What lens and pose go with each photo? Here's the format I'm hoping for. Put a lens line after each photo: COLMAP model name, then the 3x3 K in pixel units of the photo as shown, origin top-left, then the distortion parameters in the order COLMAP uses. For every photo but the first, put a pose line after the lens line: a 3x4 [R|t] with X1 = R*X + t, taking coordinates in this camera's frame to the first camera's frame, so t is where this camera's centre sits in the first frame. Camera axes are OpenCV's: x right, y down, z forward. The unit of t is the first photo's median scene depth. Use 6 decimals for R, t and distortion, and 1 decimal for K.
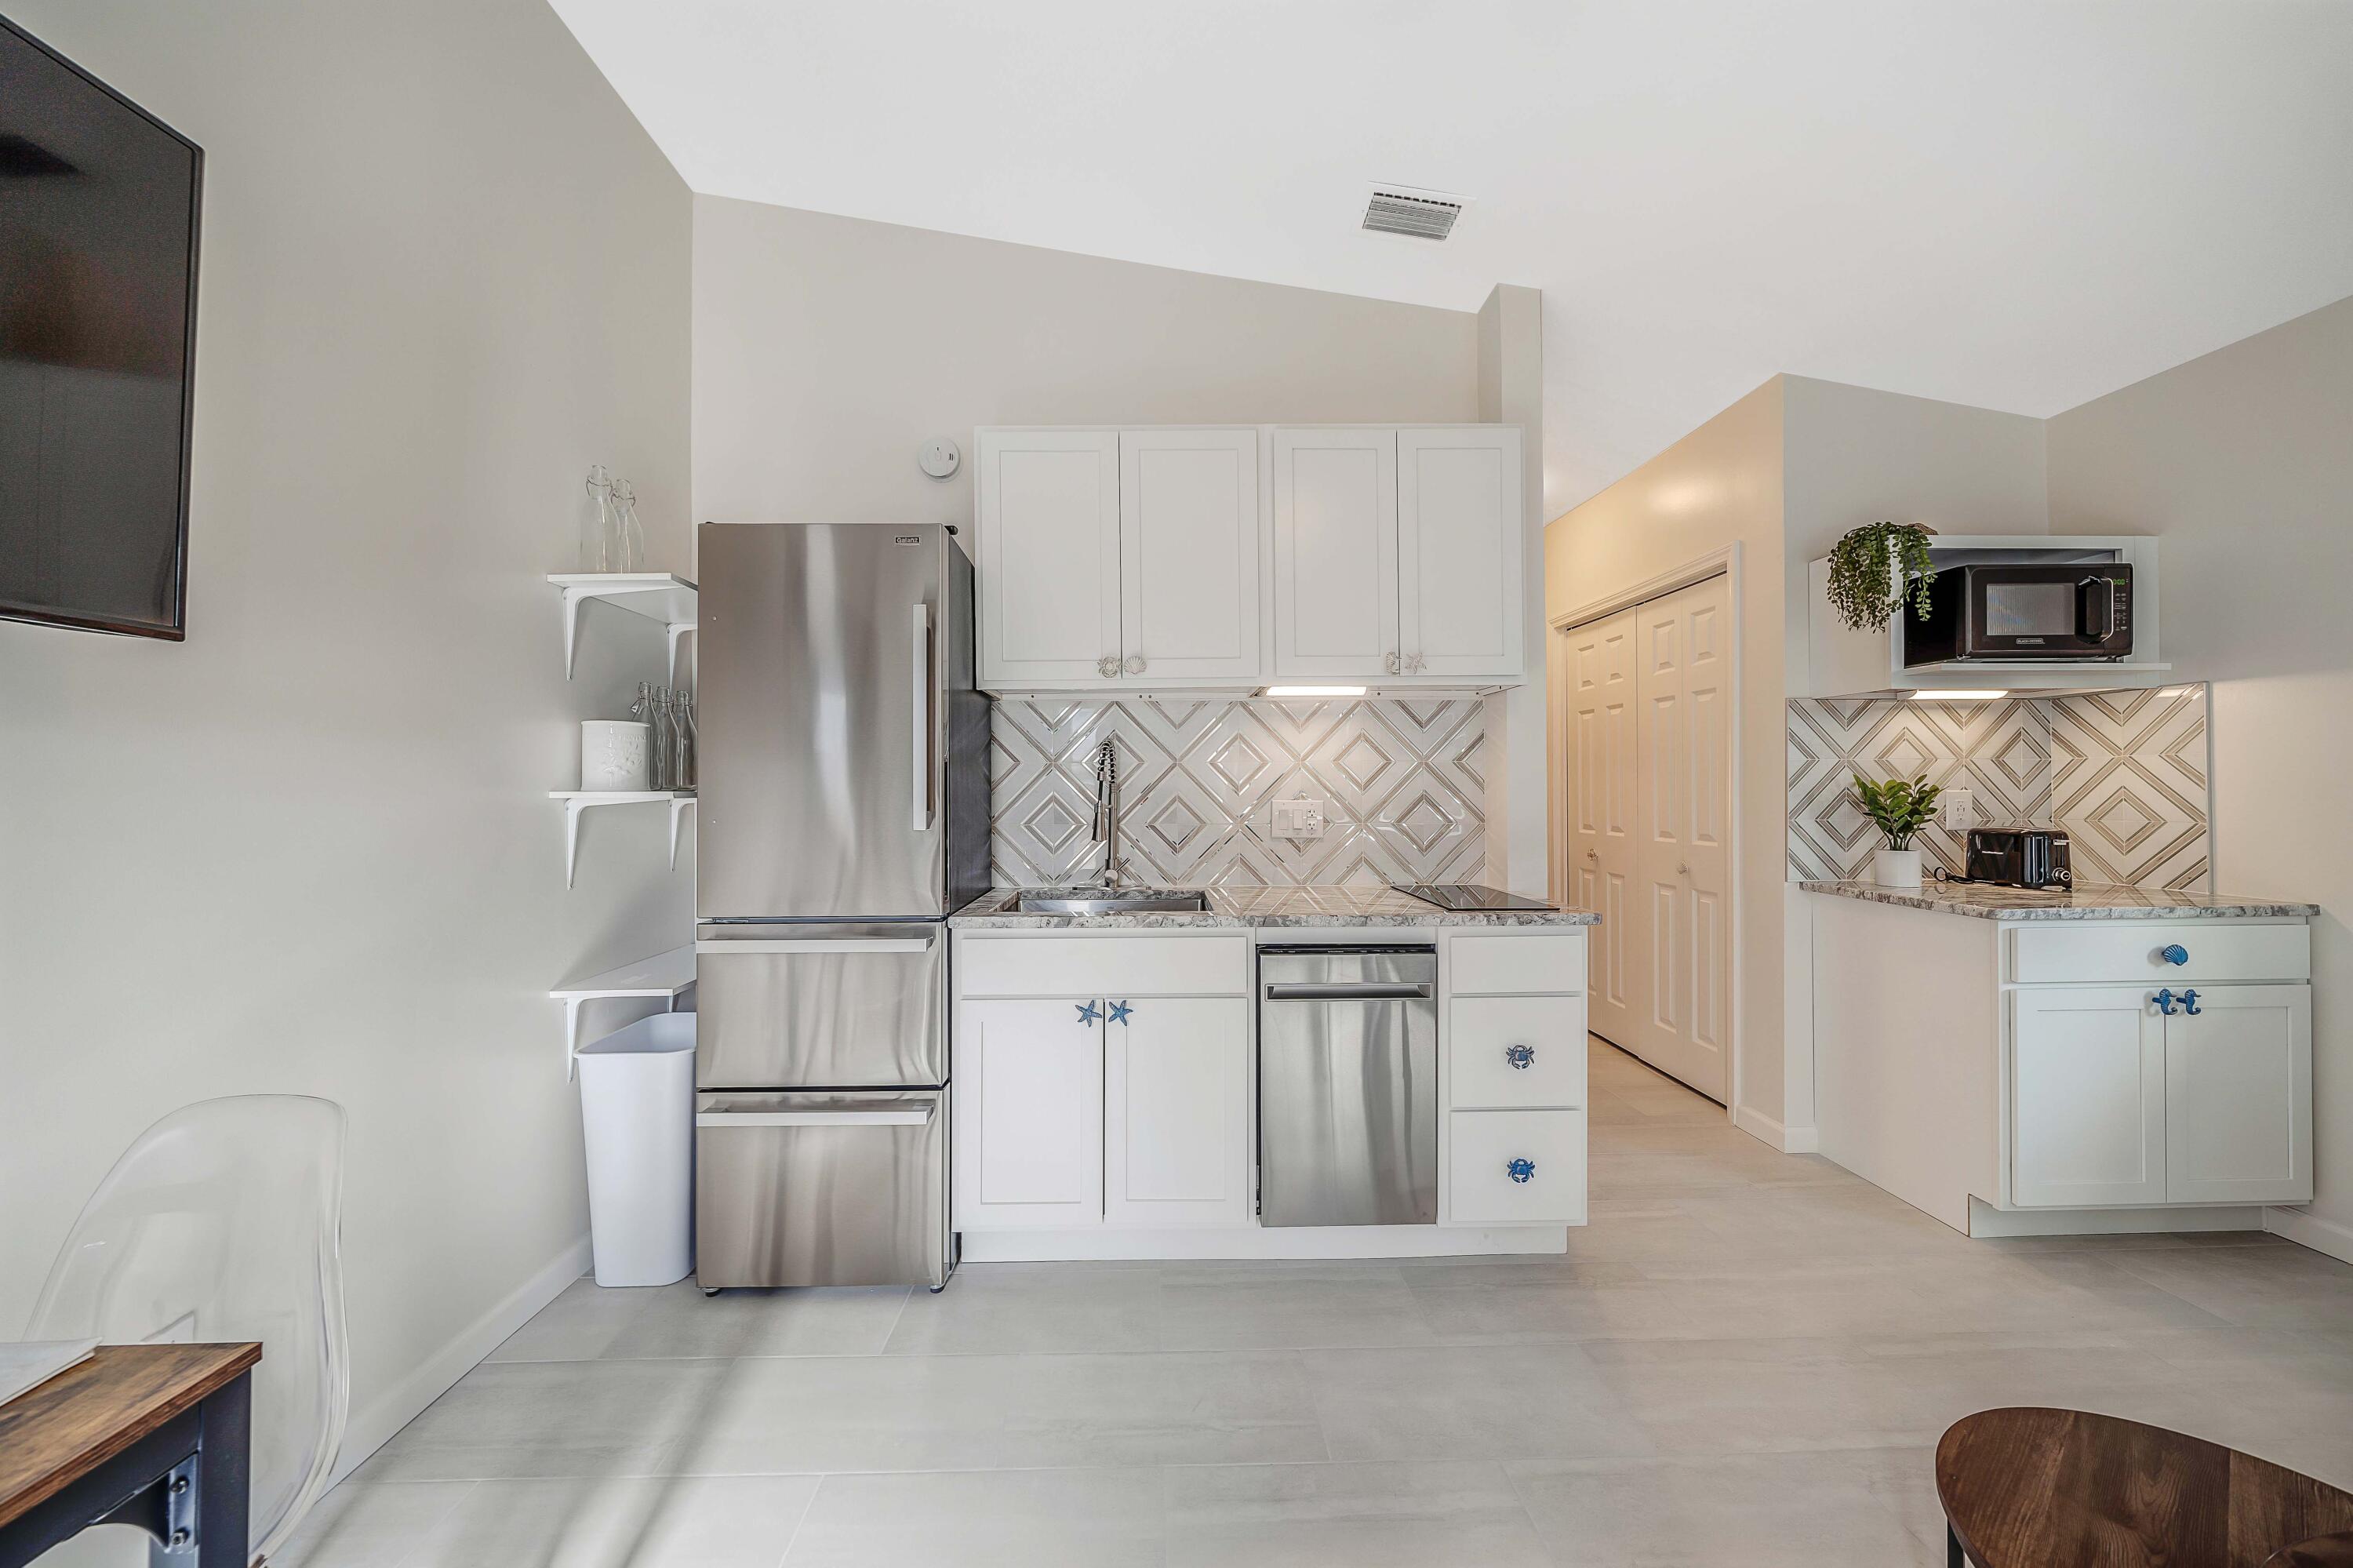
lens RADIAL K [[784.4, 0, 1176.5], [0, 784.4, 784.0], [0, 0, 1]] dist [0.000076, 0.000009]
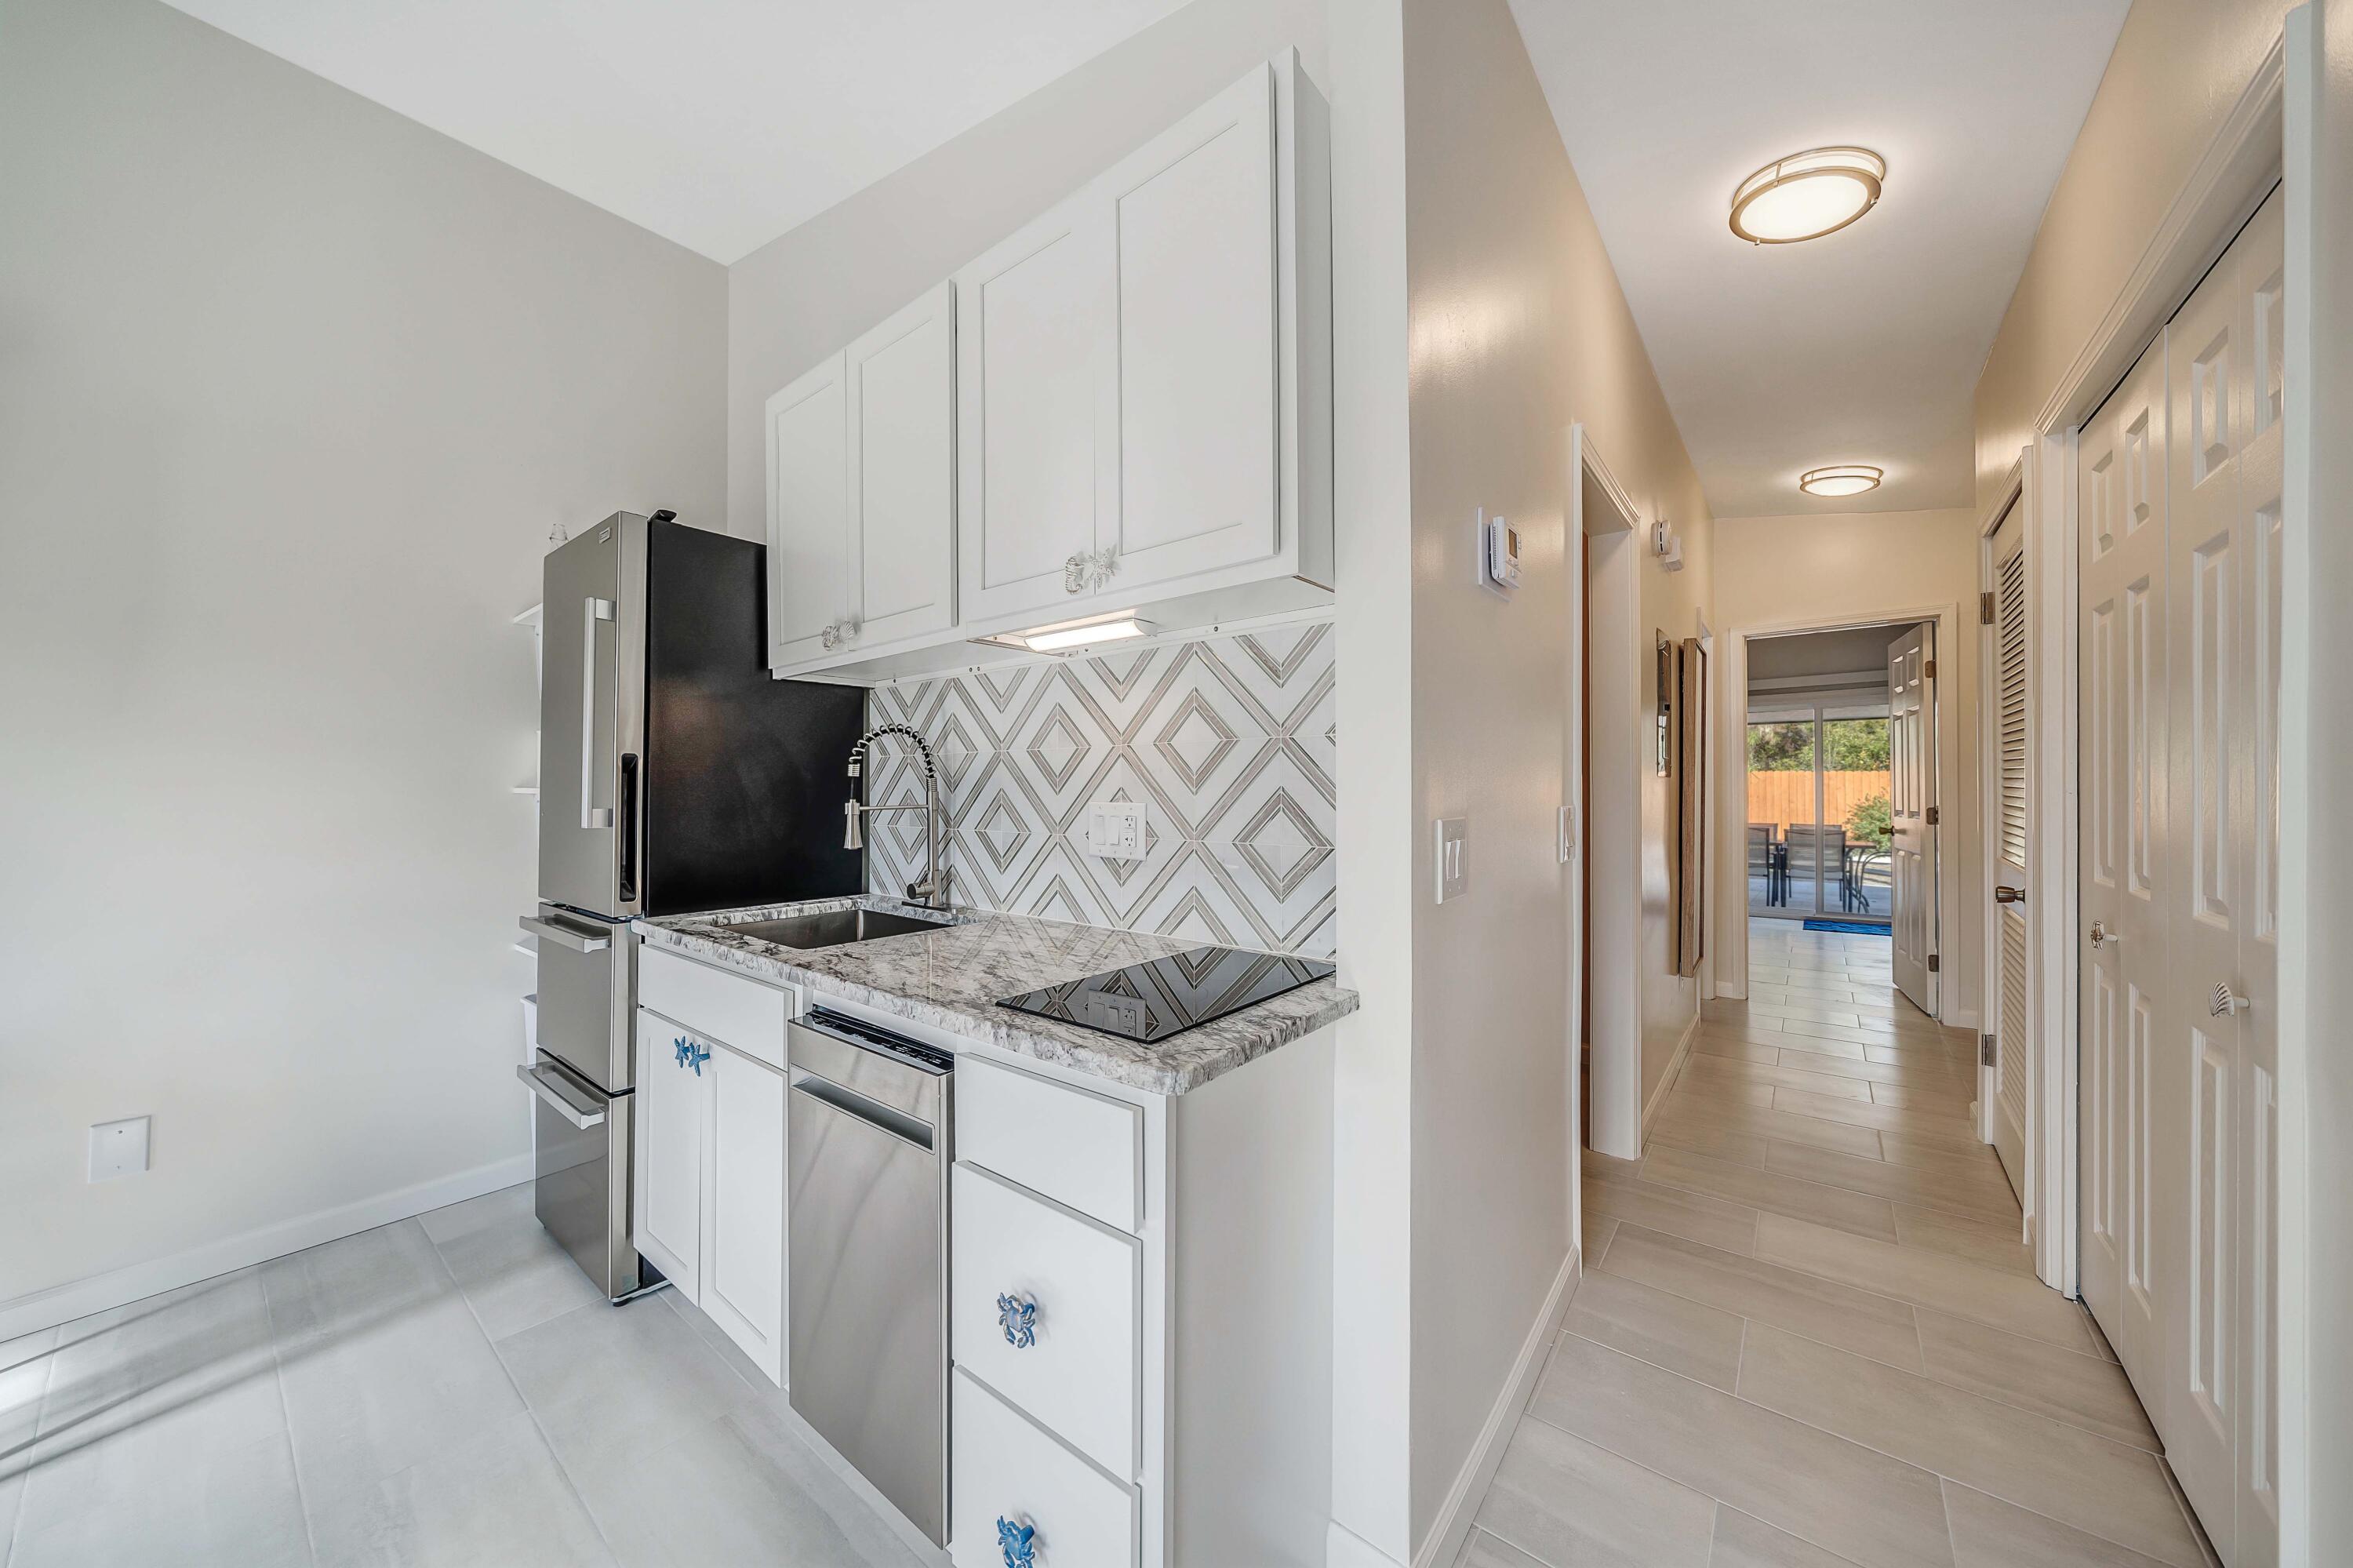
lens RADIAL K [[807.7, 0, 1176.5], [0, 807.7, 784.0], [0, 0, 1]] dist [-0.000569, -0.000084]
pose [[0.768825, -0.002107, -0.639456, 0.640999], [0.002911, 0.999996, 0.000204, 0.005140], [0.639453, -0.002018, 0.768828, 0.505392]]
